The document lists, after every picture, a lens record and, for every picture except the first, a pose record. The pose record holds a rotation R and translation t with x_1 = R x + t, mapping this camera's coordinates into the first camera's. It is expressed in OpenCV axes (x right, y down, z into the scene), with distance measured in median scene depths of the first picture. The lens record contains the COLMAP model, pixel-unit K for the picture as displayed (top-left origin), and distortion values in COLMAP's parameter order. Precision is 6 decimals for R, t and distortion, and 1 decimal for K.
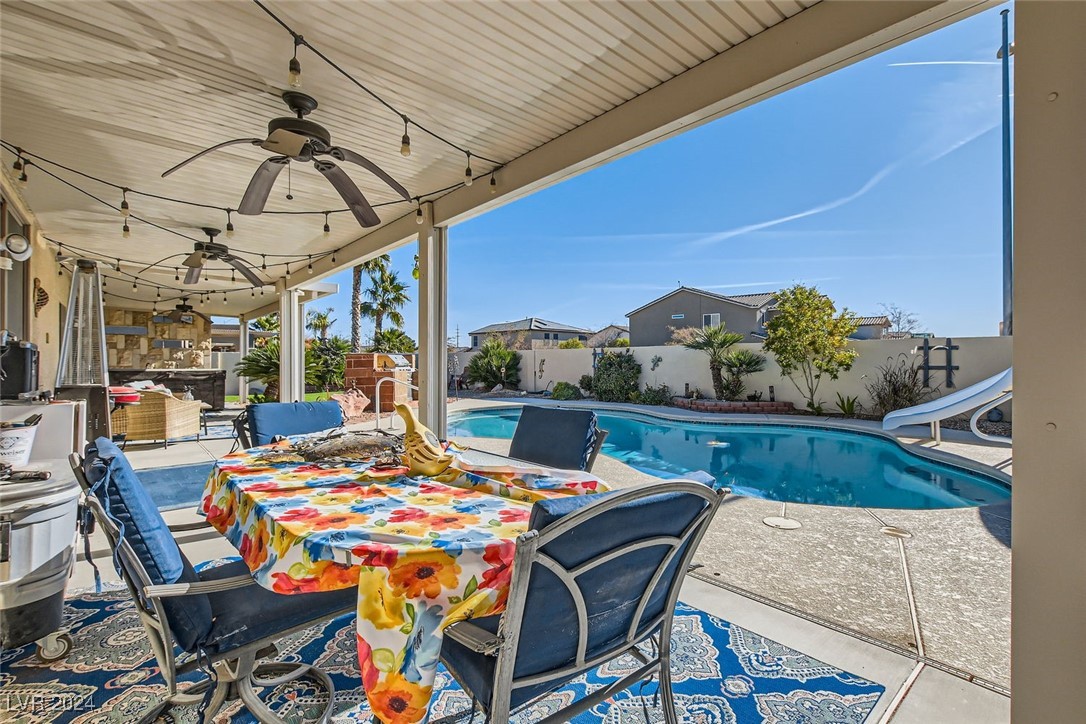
lens RADIAL K [[478.7, 0, 547.6], [0, 478.7, 361.6], [0, 0, 1]] dist [-0.001719, 0.006368]
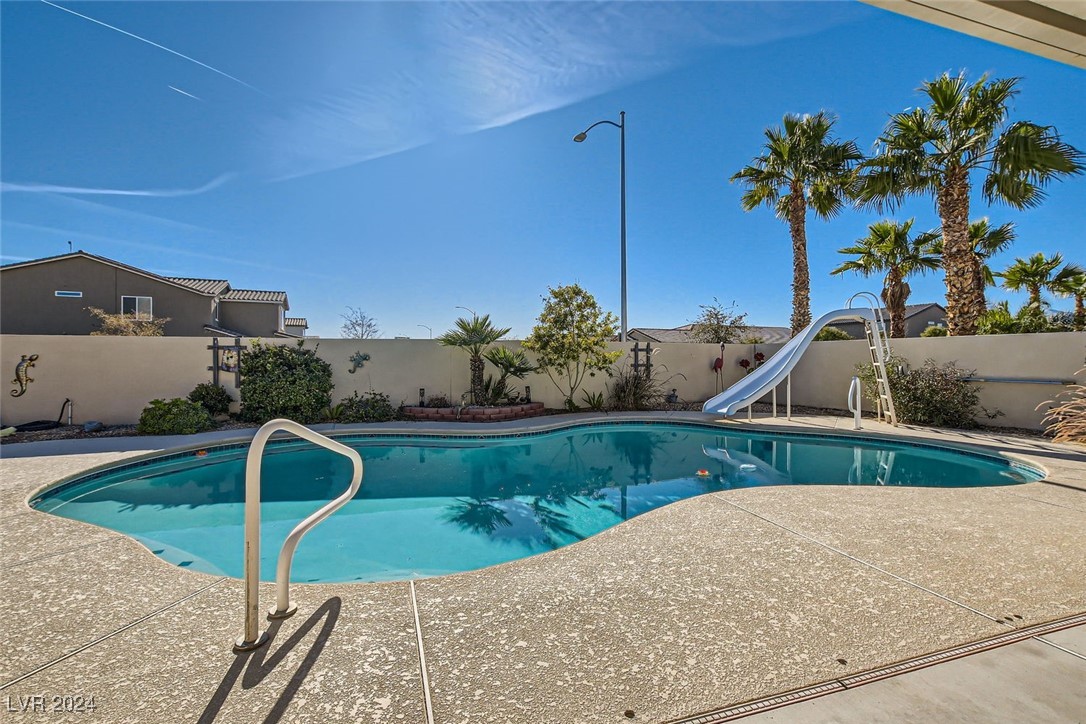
lens RADIAL K [[476.7, 0, 544.1], [0, 476.7, 357.7], [0, 0, 1]] dist [0.014549, 0.000043]
pose [[0.417851, 0.005205, 0.908501, -0.348037], [0.000334, 0.999983, -0.005882, 0.000496], [-0.908515, 0.002761, 0.417842, 0.550164]]
